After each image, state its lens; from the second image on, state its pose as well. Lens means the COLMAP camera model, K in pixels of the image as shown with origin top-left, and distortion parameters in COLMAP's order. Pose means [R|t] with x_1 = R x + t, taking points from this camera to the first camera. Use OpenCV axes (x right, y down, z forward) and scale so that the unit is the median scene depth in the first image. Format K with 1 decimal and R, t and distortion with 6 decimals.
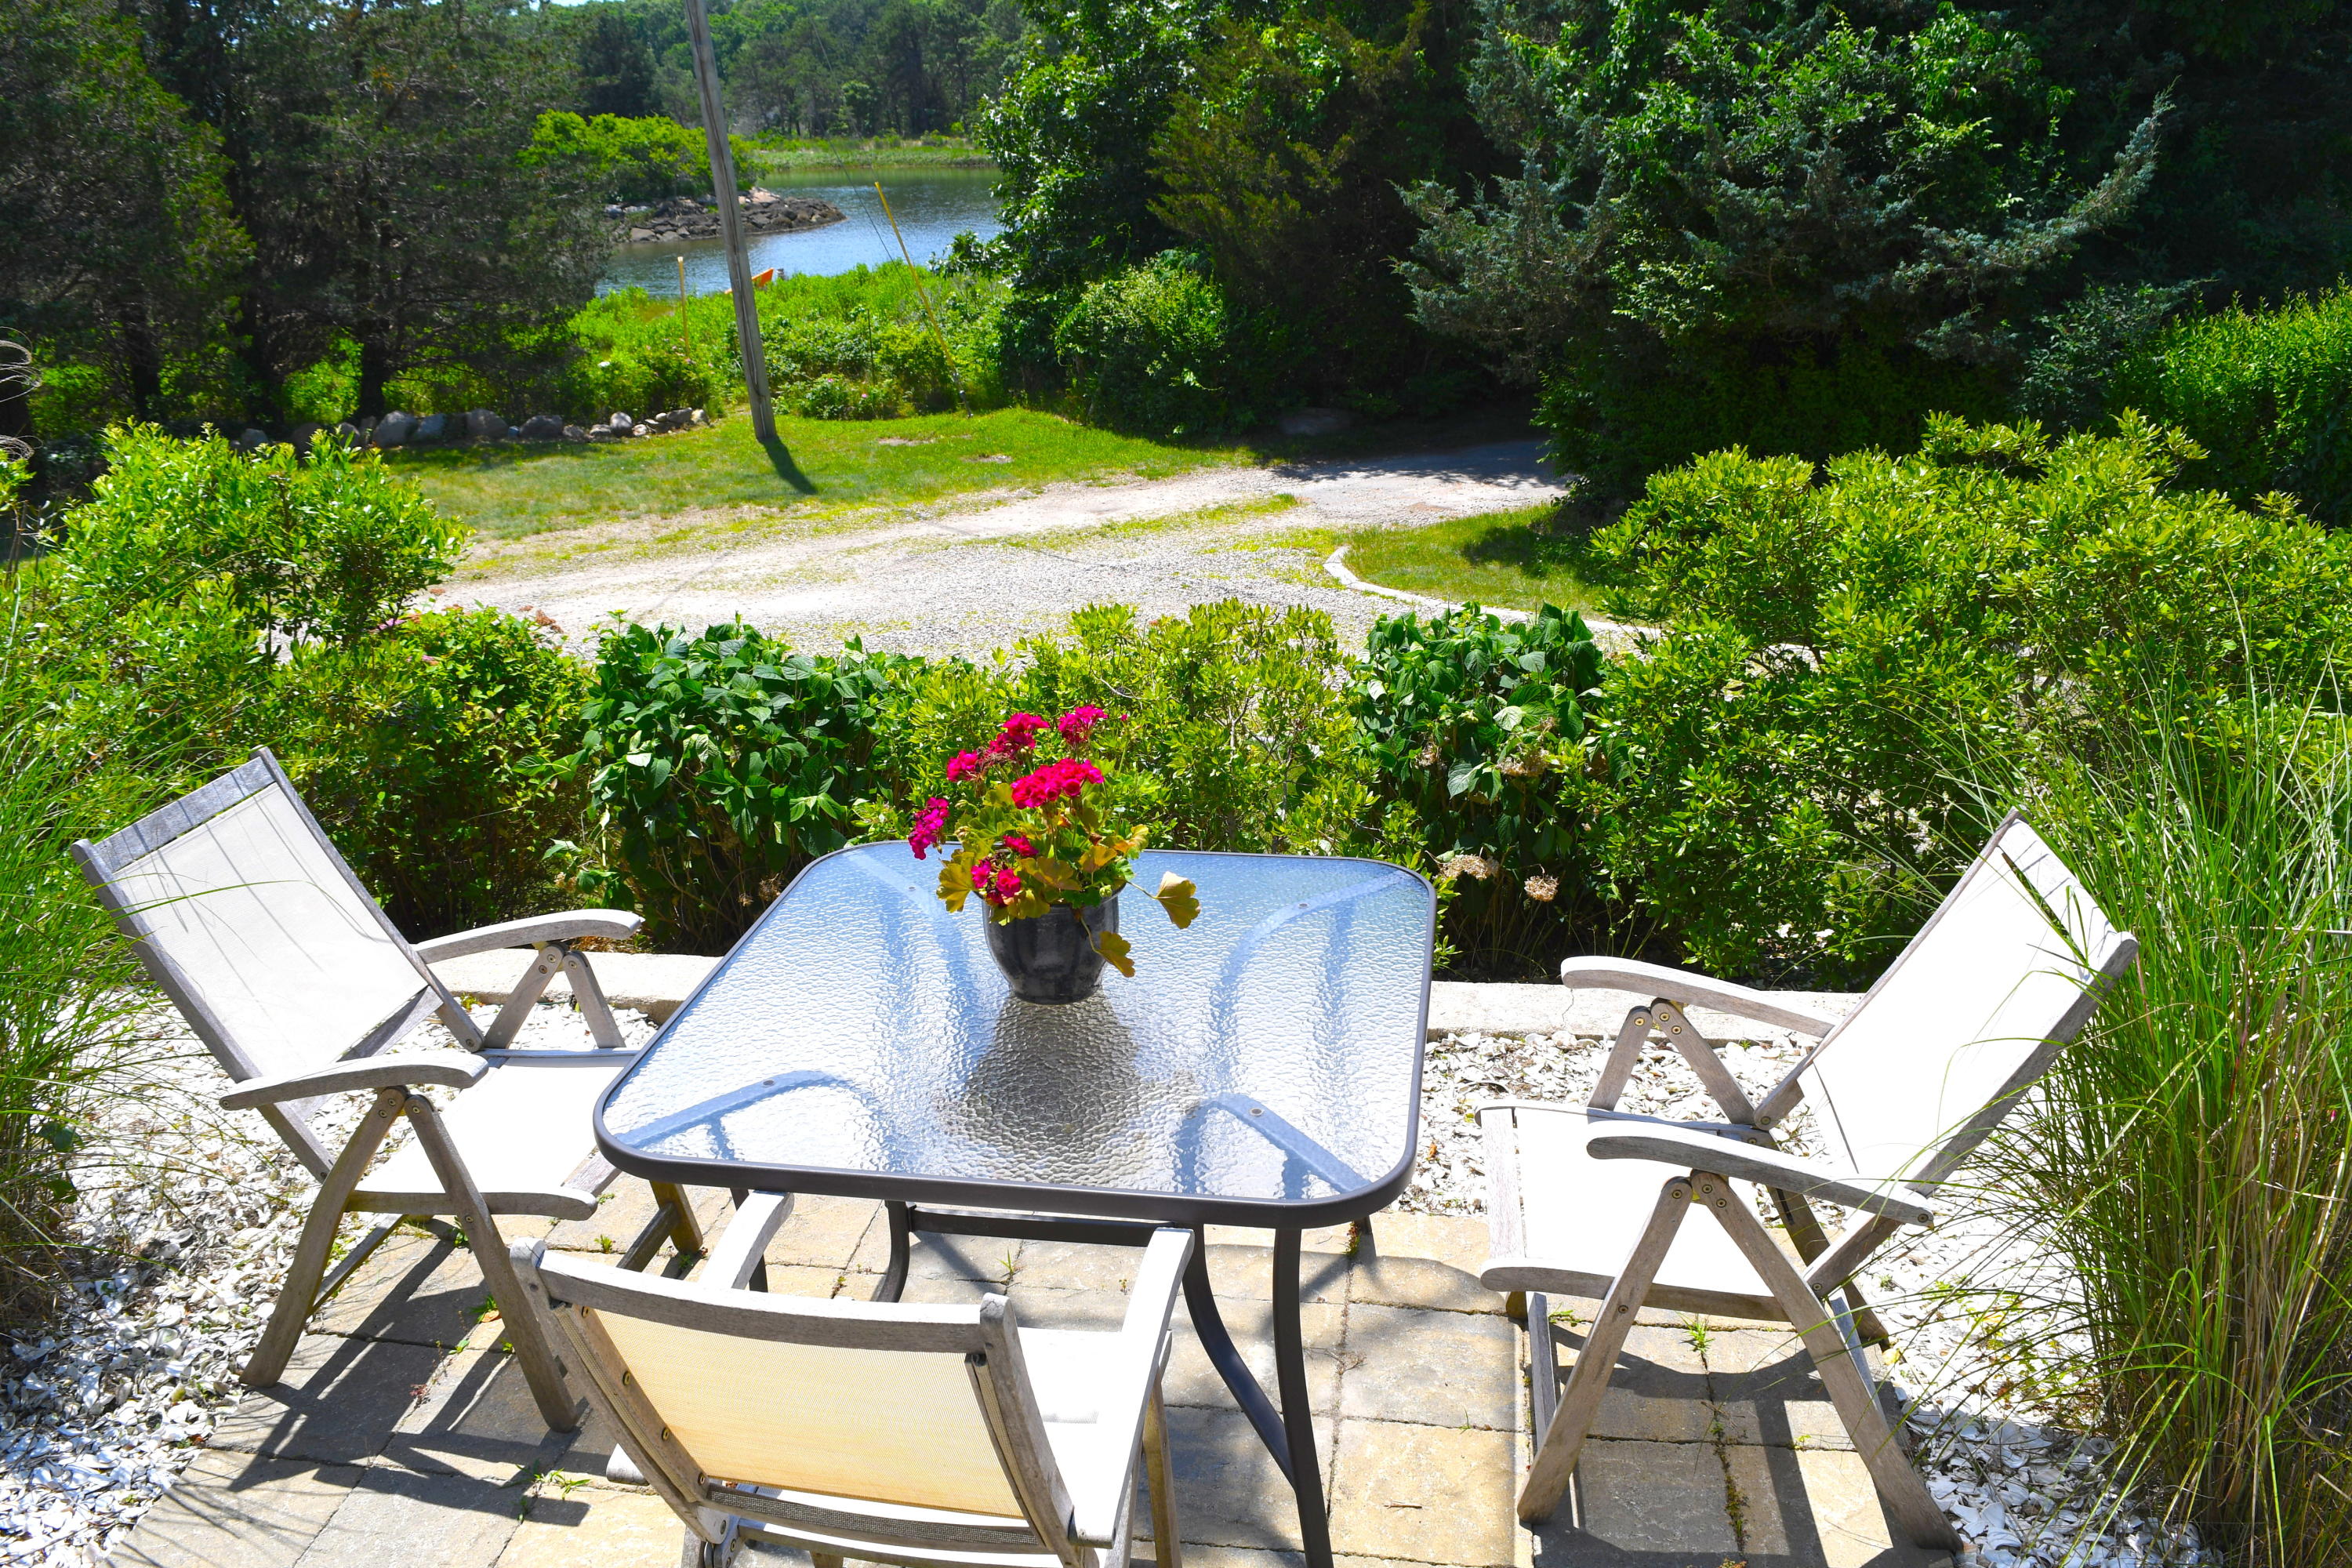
lens RADIAL K [[1834.0, 0, 1176.0], [0, 1834.0, 784.0], [0, 0, 1]] dist [-0.084220, 0.008977]
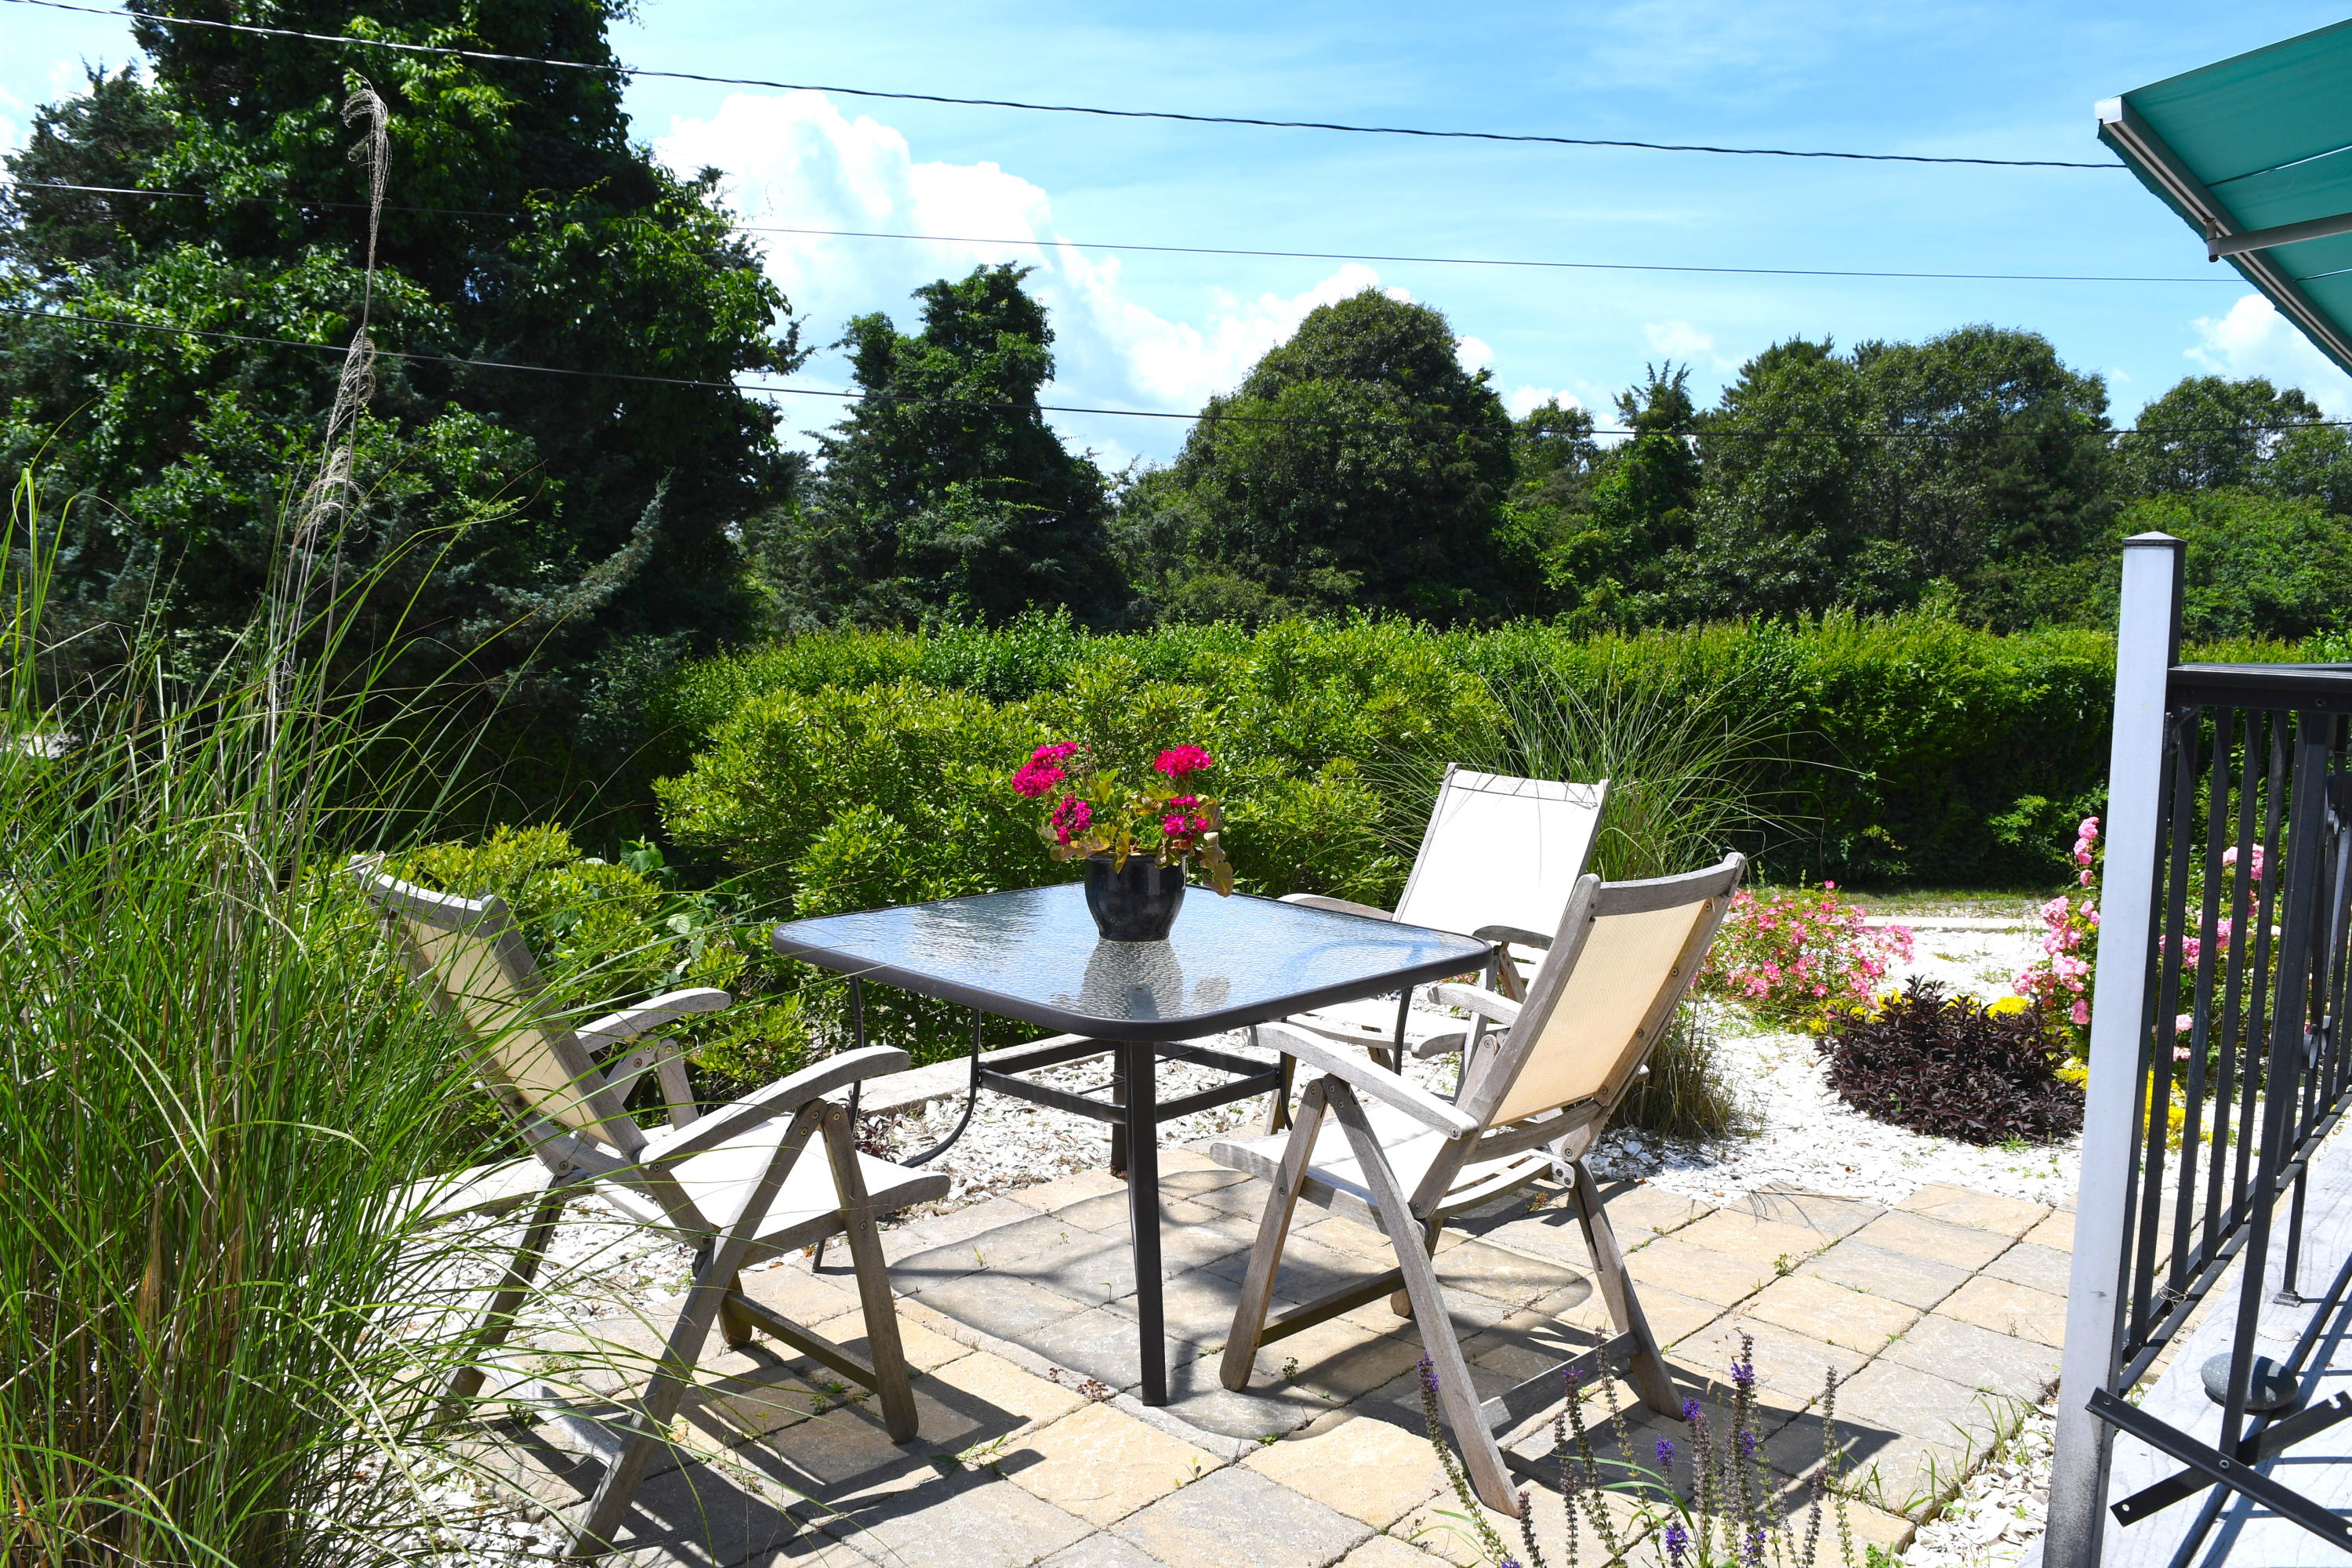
lens RADIAL K [[1834.0, 0, 1176.0], [0, 1834.0, 784.0], [0, 0, 1]] dist [-0.084220, 0.008977]
pose [[0.566037, -0.054256, 0.822593, -0.280021], [0.246579, 0.963293, -0.106138, 0.037148], [-0.786639, 0.262912, 0.558638, 0.051014]]
